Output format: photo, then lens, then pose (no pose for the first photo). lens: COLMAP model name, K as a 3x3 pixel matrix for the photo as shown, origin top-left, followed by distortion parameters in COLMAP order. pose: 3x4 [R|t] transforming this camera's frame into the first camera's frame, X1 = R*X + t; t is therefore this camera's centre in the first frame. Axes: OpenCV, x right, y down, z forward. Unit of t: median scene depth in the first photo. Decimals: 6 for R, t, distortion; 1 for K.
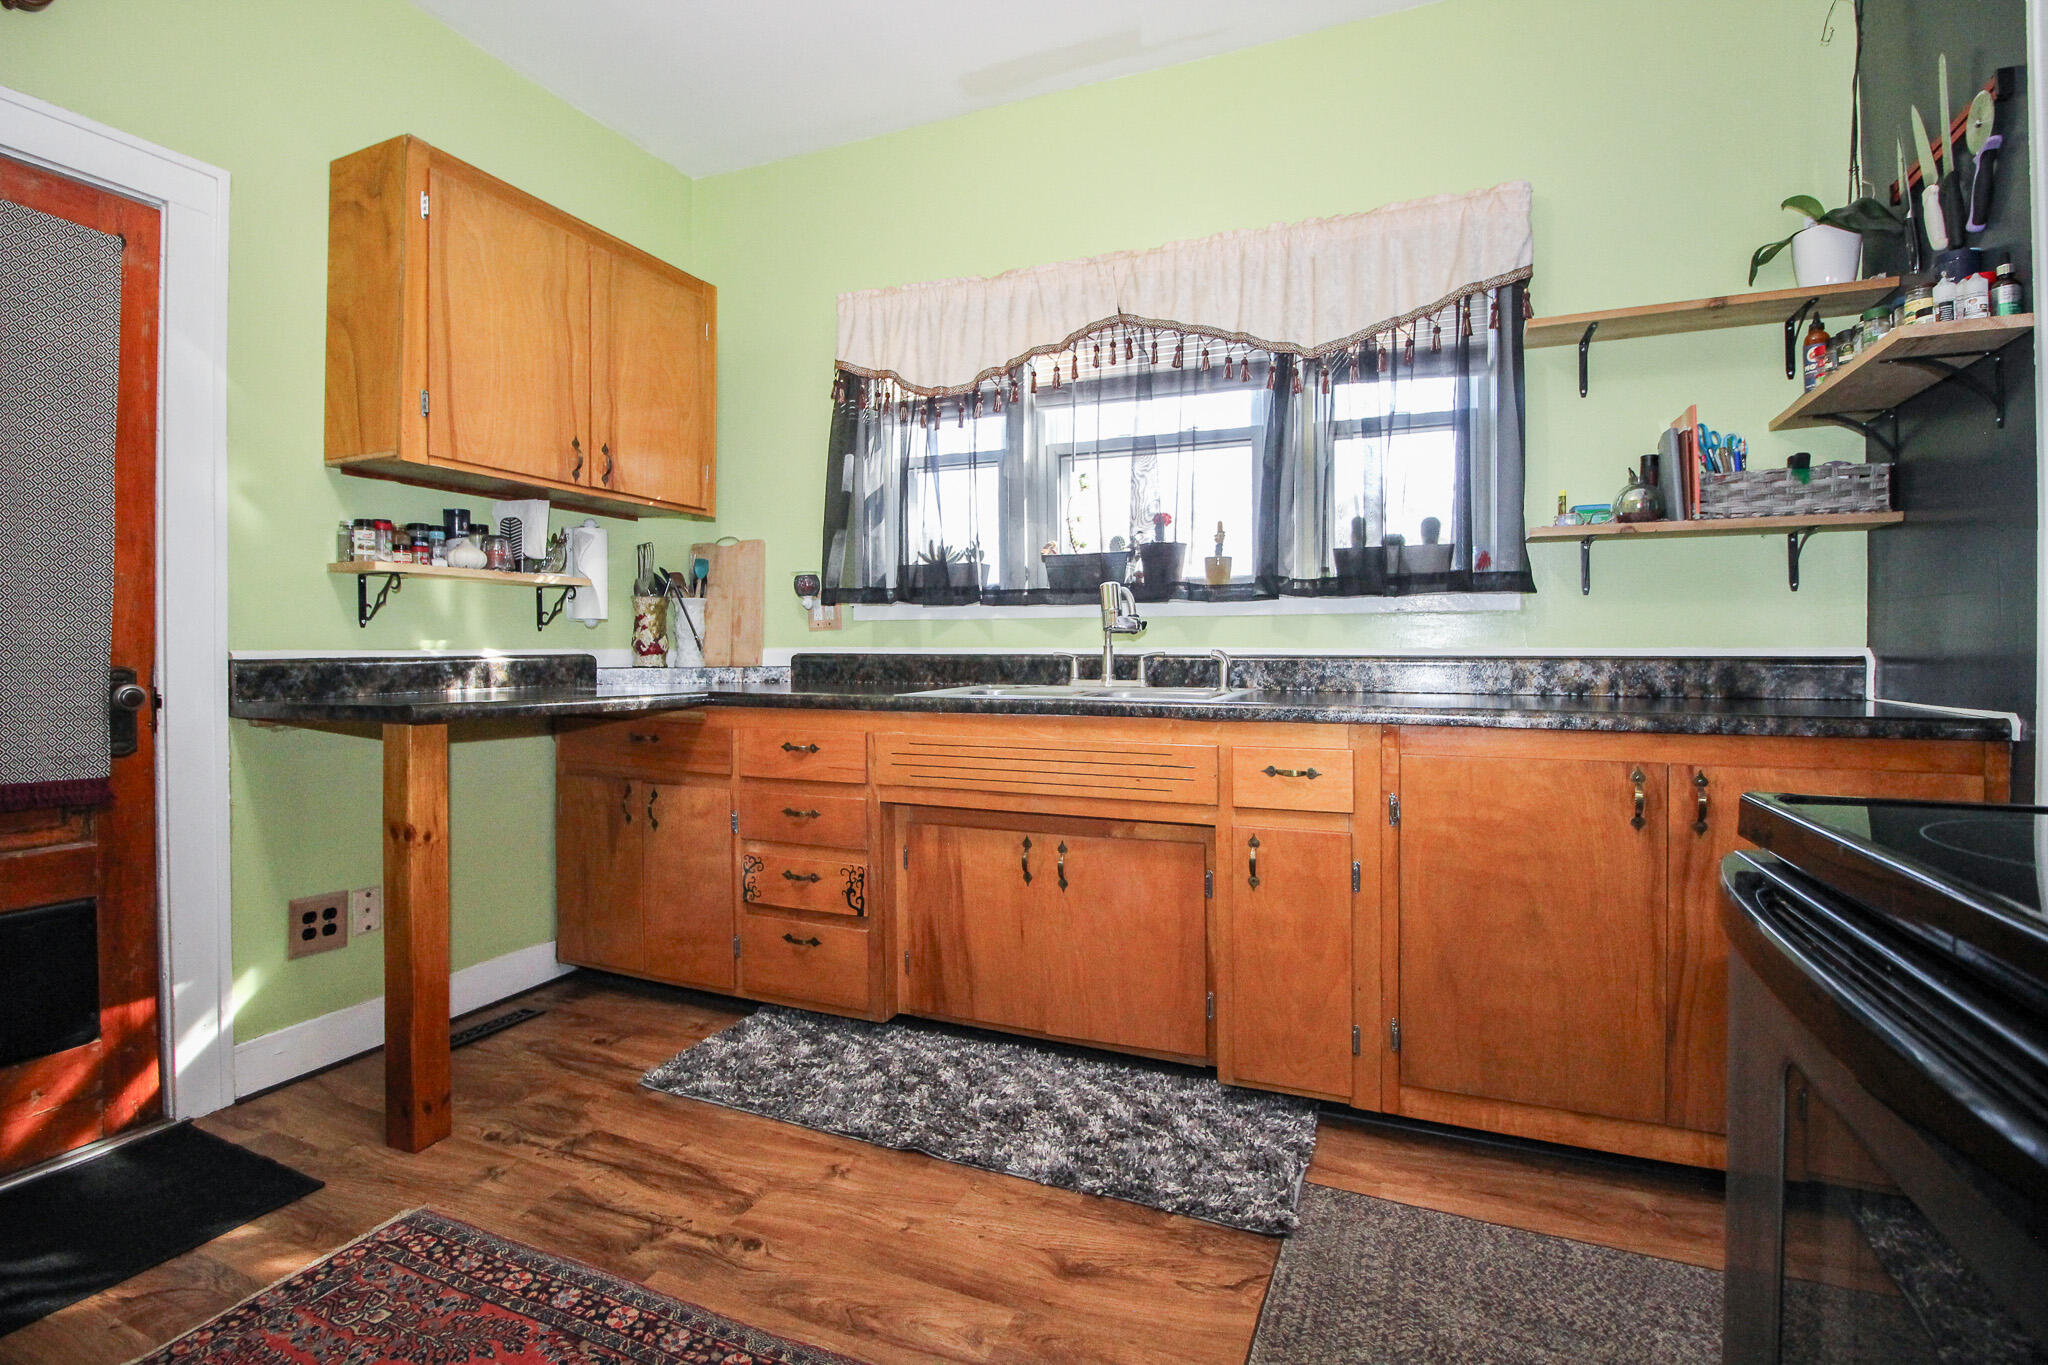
lens RADIAL K [[946.8, 0, 1029.6], [0, 946.8, 657.5], [0, 0, 1]] dist [0.002858, -0.012786]
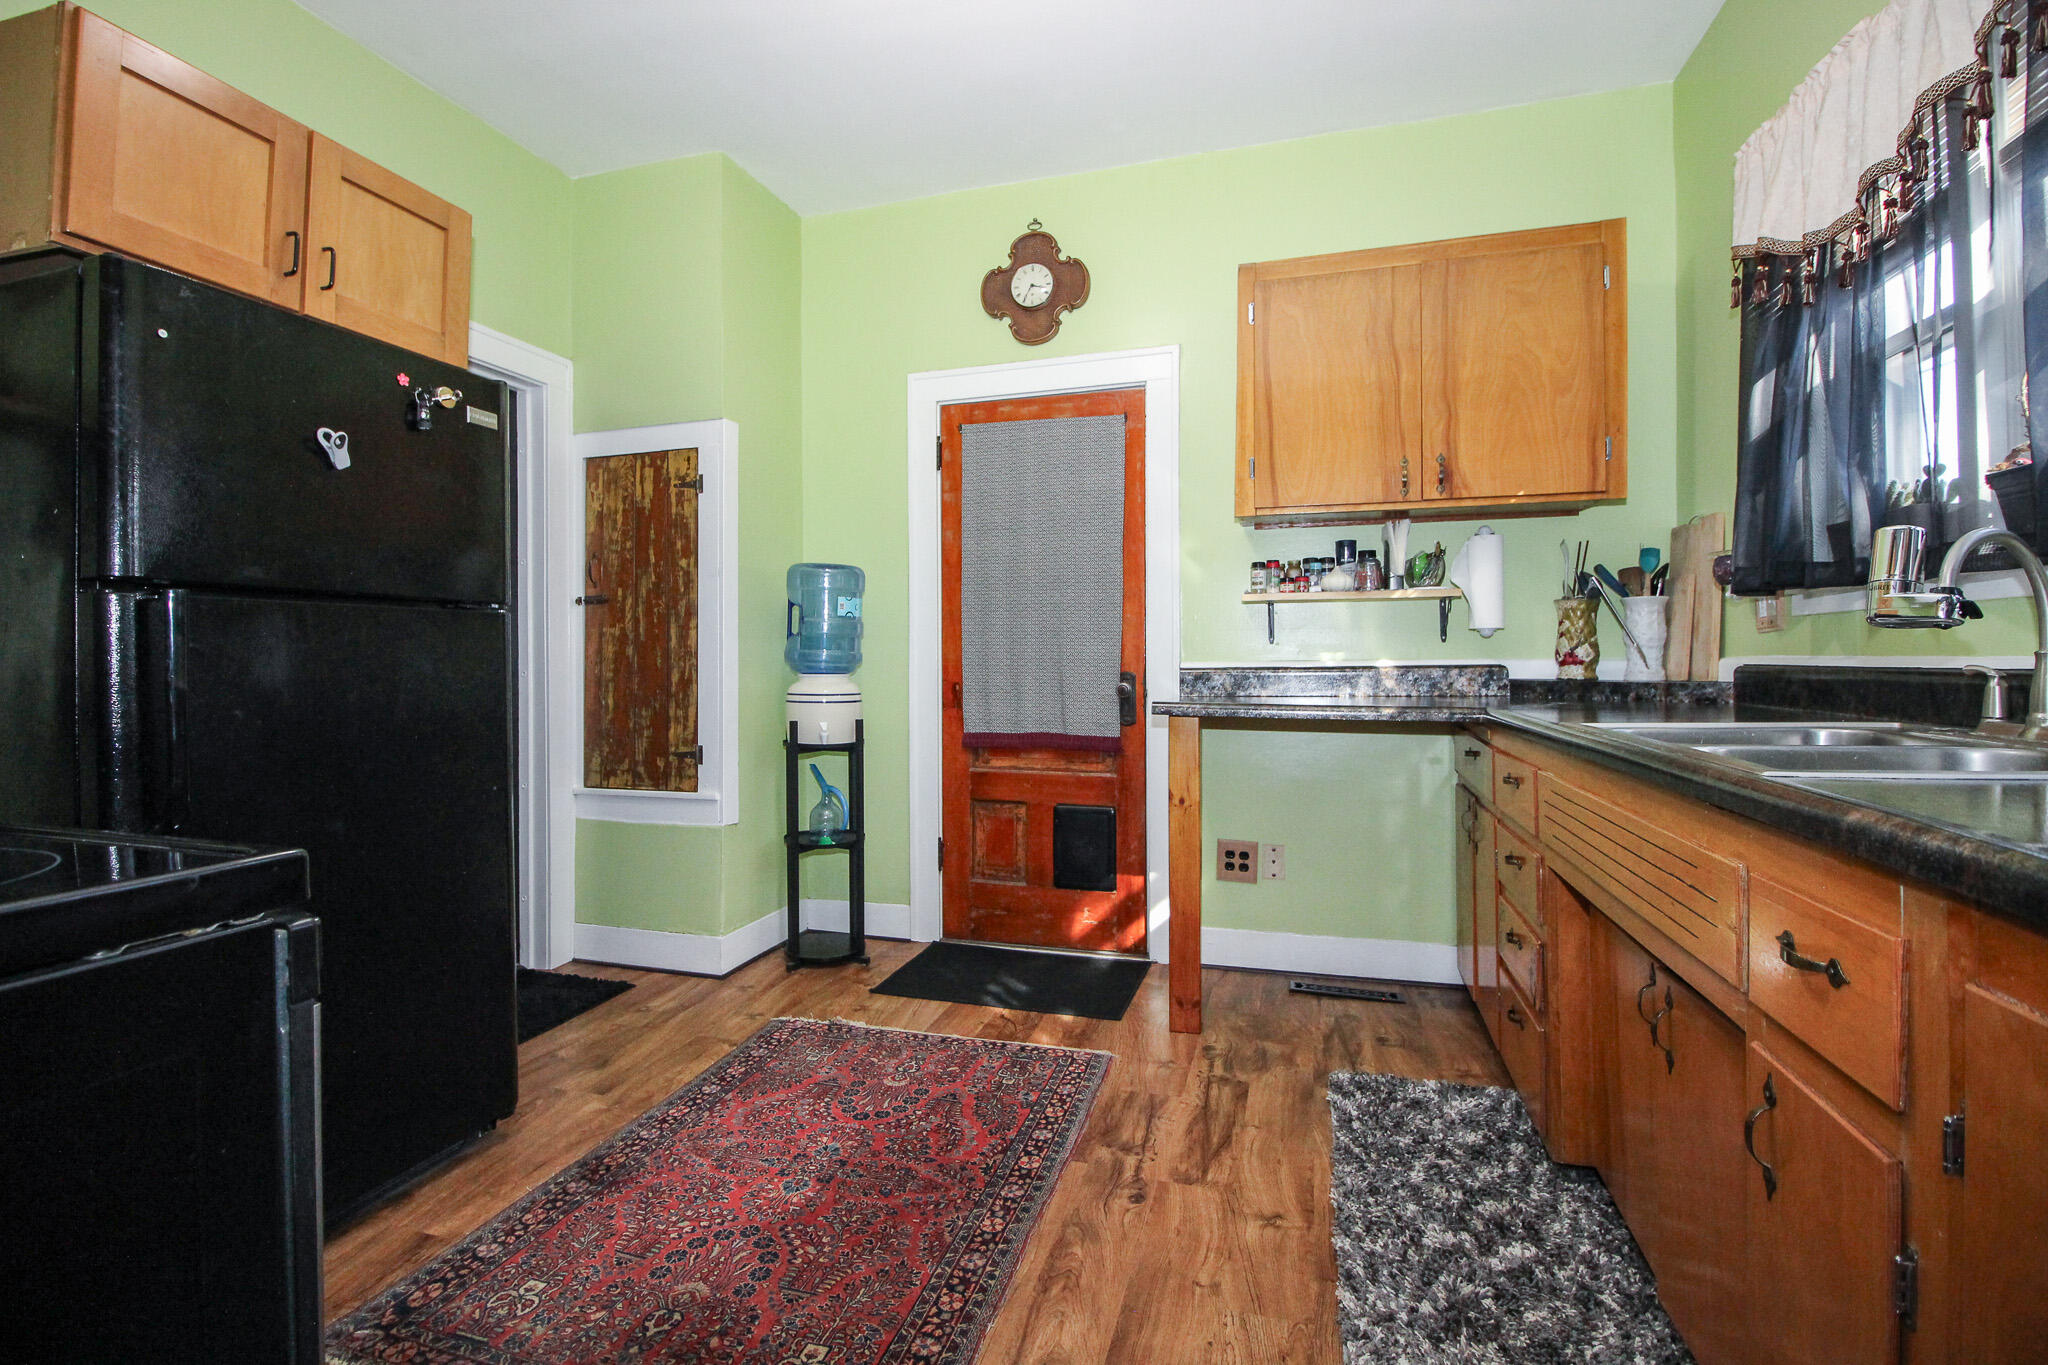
lens RADIAL K [[946.8, 0, 1029.6], [0, 946.8, 657.5], [0, 0, 1]] dist [0.002858, -0.012786]
pose [[0.112441, -0.003134, -0.993653, 0.588463], [-0.004309, 0.999984, -0.003642, -0.007282], [0.993649, 0.004691, 0.112426, 0.550121]]
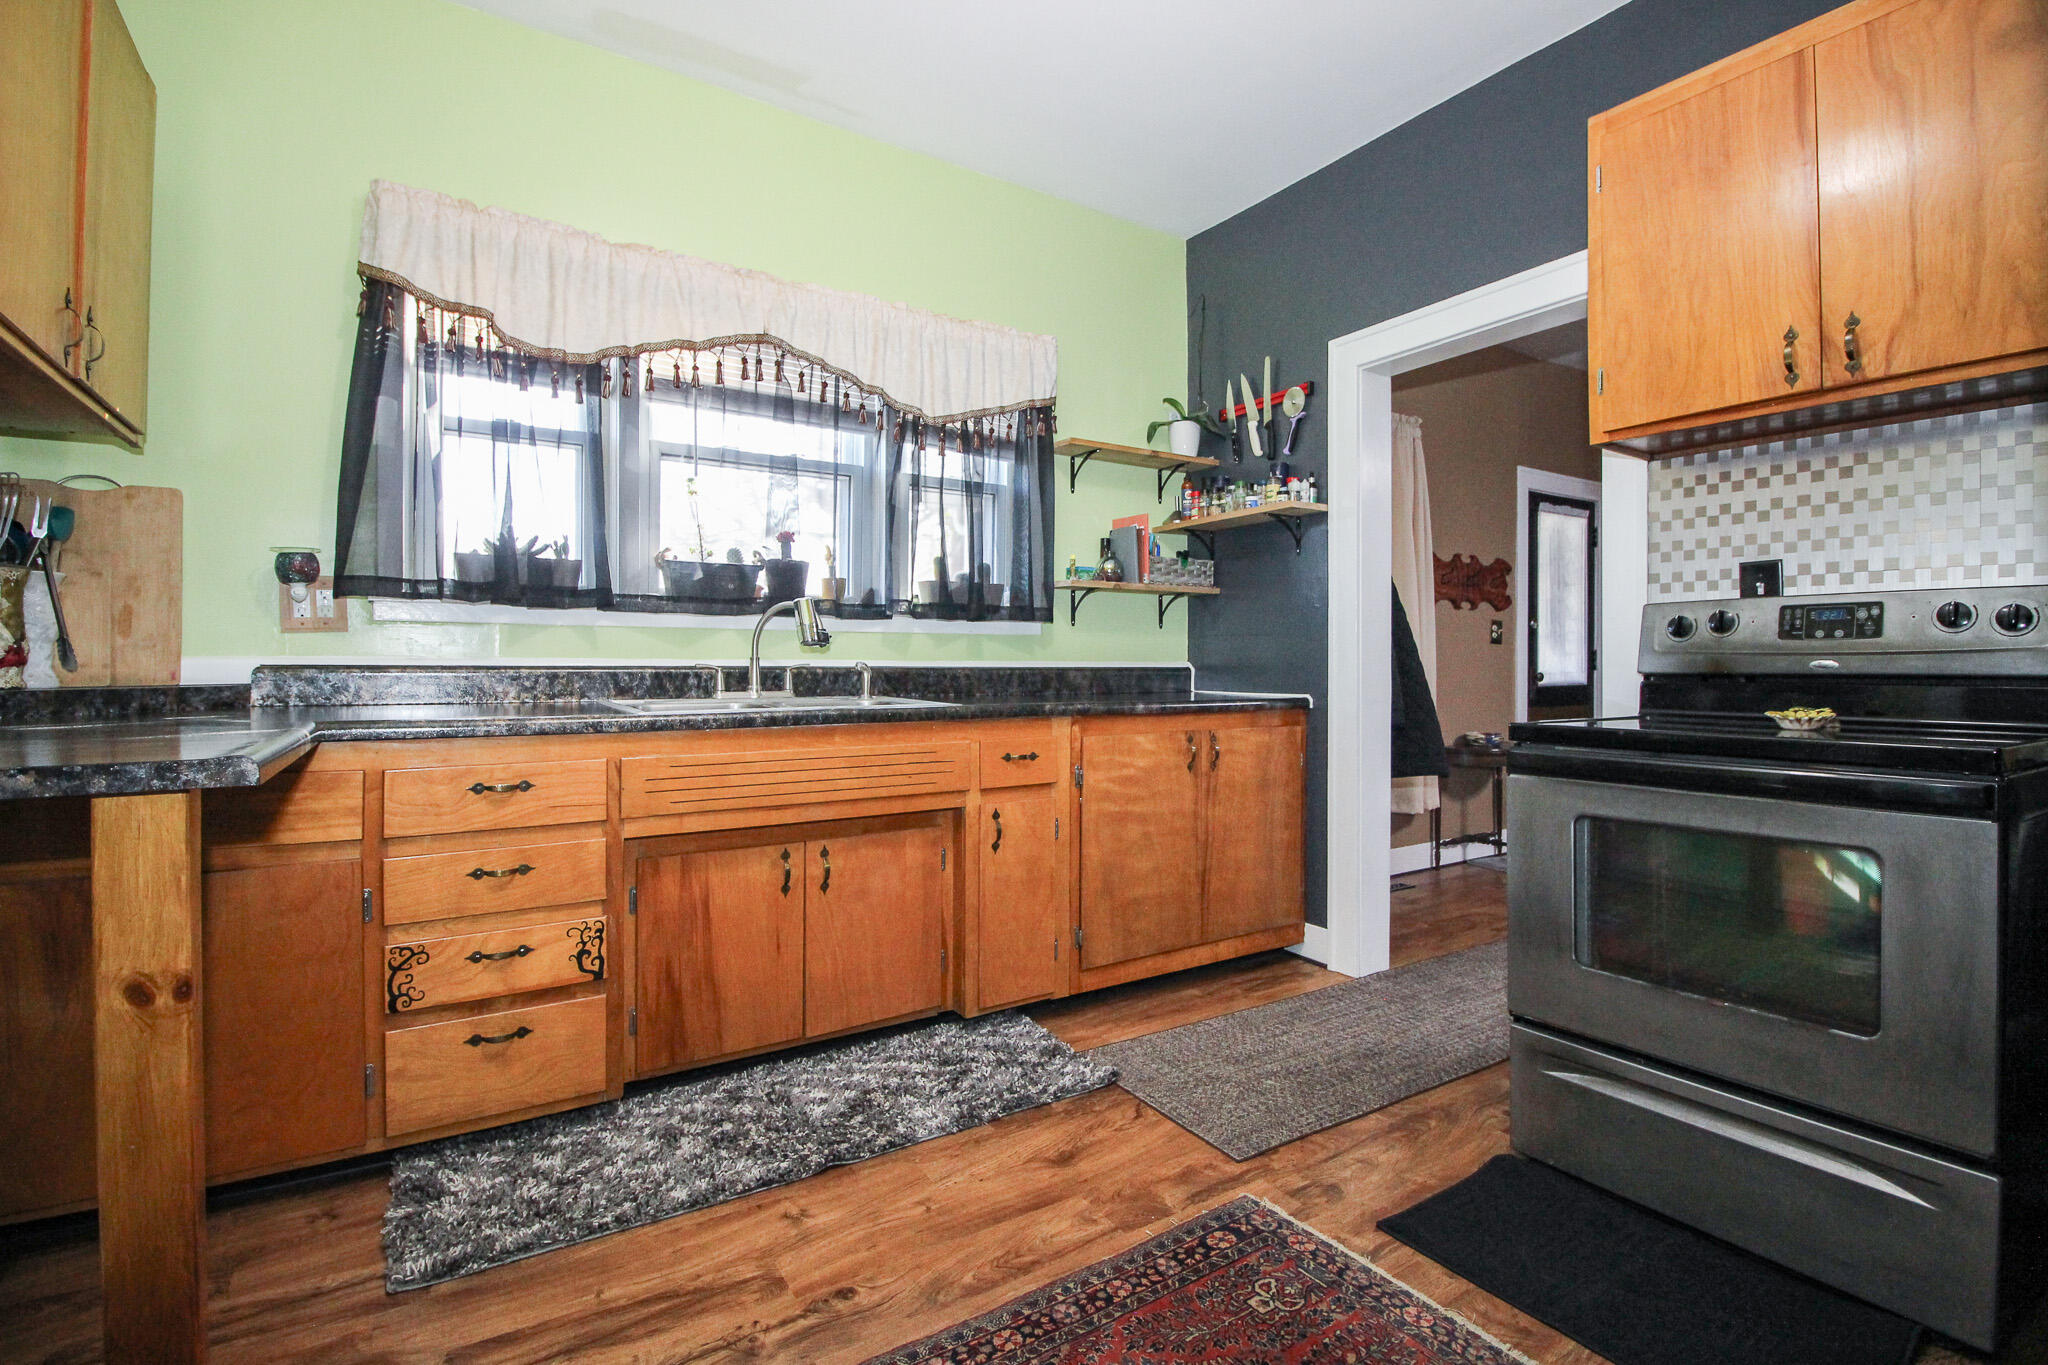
lens RADIAL K [[946.8, 0, 1029.6], [0, 946.8, 657.5], [0, 0, 1]] dist [0.002858, -0.012786]
pose [[0.562203, 0.006281, 0.826975, -0.717319], [0.003011, 0.999949, -0.009642, -0.002202], [-0.826993, 0.007911, 0.562156, 0.231460]]
